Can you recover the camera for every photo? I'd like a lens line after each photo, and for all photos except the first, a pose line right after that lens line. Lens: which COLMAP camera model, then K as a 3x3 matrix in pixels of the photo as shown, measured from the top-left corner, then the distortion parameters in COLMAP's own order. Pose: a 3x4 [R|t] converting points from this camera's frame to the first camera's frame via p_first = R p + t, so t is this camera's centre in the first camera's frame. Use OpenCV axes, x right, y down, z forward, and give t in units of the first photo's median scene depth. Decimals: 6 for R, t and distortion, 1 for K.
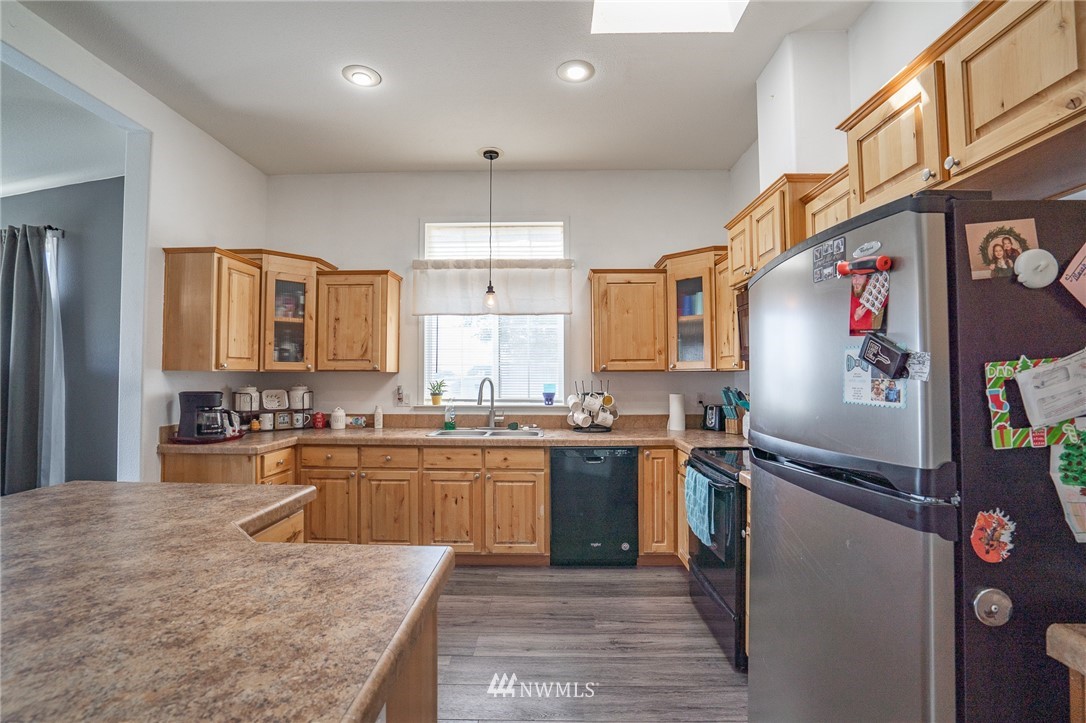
lens RADIAL K [[536.2, 0, 541.0], [0, 536.2, 378.9], [0, 0, 1]] dist [-0.078799, 0.031254]
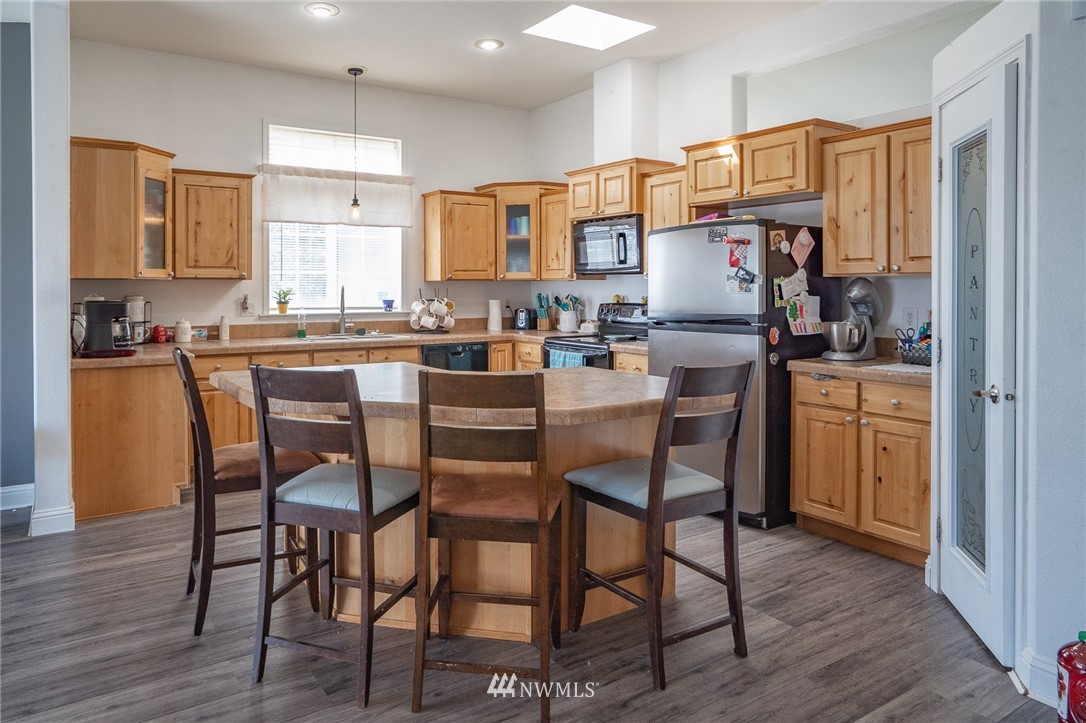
lens RADIAL K [[709.8, 0, 543.0], [0, 709.8, 361.5], [0, 0, 1]] dist [-0.050879, 0.001141]
pose [[0.810753, -0.059681, 0.582338, -0.625504], [0.002269, 0.995102, 0.098825, 0.009743], [-0.585384, -0.078802, 0.806918, -0.371324]]
